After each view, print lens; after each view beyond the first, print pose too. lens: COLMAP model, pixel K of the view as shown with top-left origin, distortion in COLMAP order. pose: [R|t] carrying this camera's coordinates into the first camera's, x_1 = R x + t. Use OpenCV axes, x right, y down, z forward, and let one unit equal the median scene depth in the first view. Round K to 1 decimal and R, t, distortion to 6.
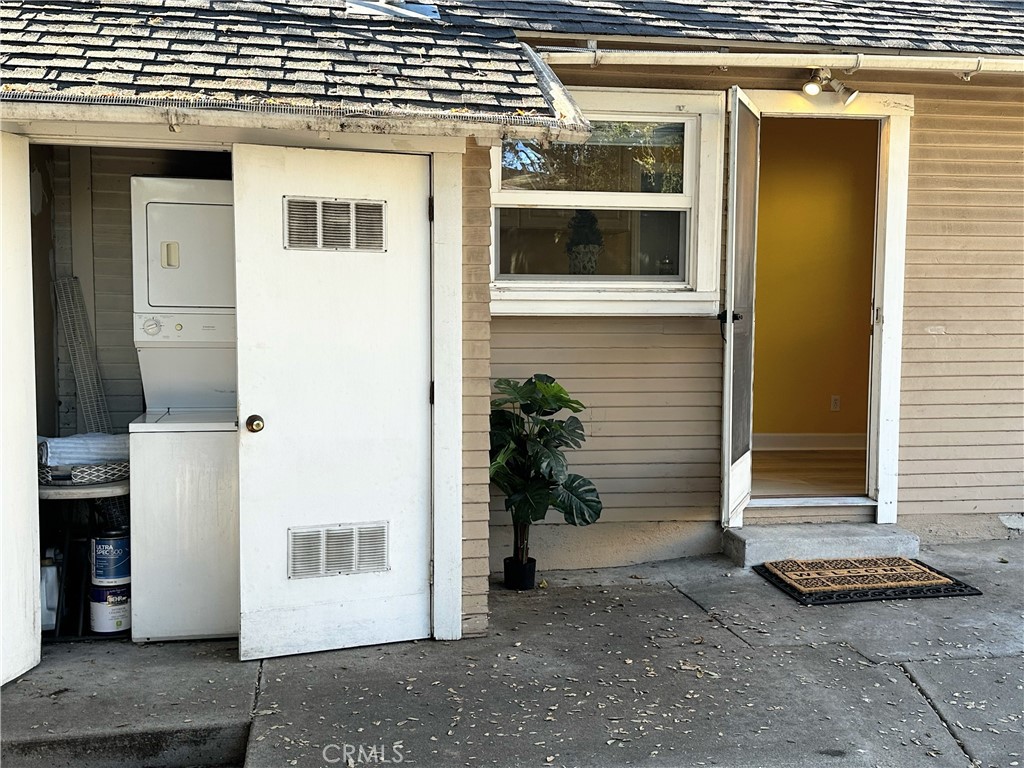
lens RADIAL K [[1154.4, 0, 512.0], [0, 1154.4, 384.0], [0, 0, 1]] dist [0.090227, 0.000820]
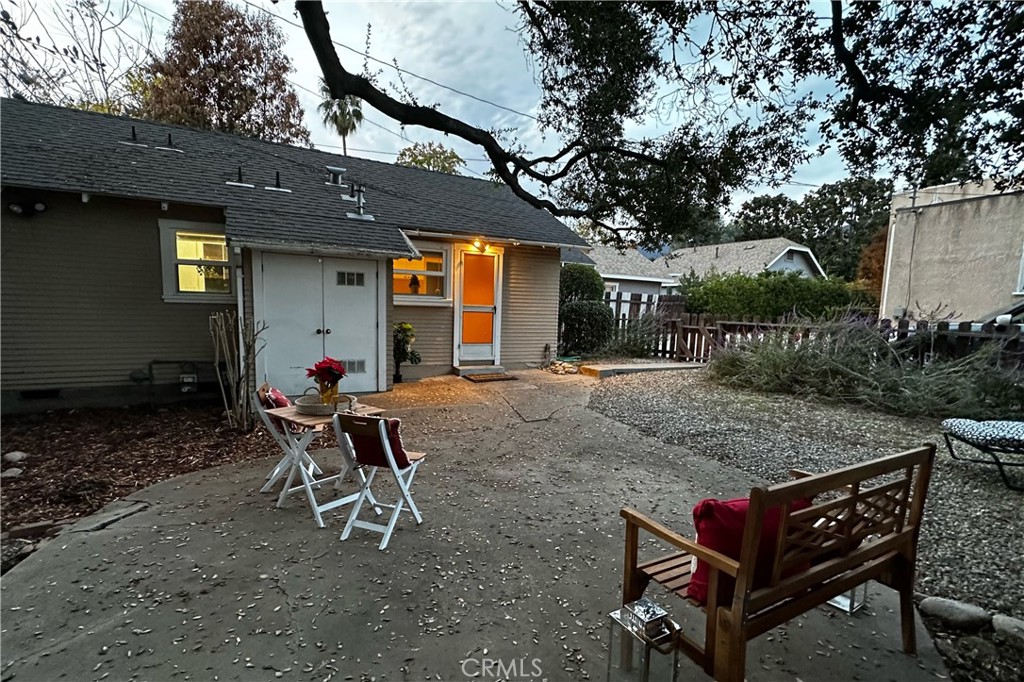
lens RADIAL K [[486.8, 0, 513.0], [0, 486.8, 364.9], [0, 0, 1]] dist [0.002384, 0.000173]
pose [[0.952903, -0.014045, 0.302949, -0.127938], [-0.000267, 0.998888, 0.047148, 0.062128], [-0.303274, -0.045008, 0.951840, -0.626978]]
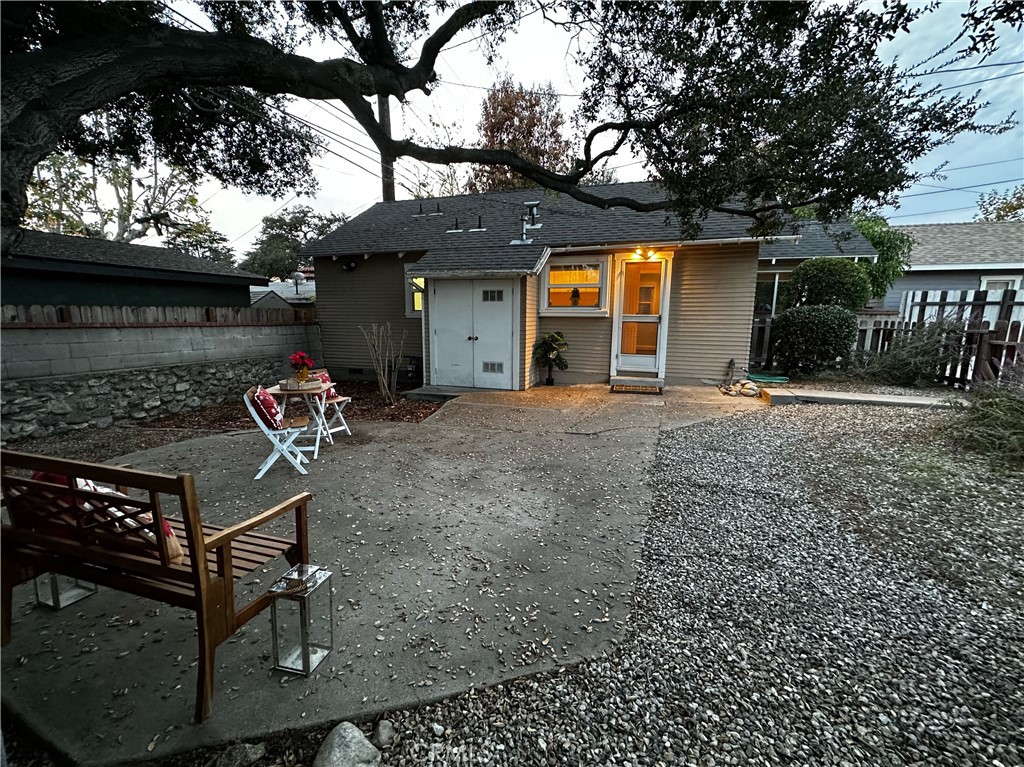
lens RADIAL K [[445.5, 0, 512.0], [0, 445.5, 383.5], [0, 0, 1]] dist [-0.002314, -0.000190]
pose [[0.872718, 0.075823, -0.482300, 0.750884], [-0.038265, 0.995451, 0.087254, 0.048950], [0.486722, -0.057693, 0.871650, -0.487251]]
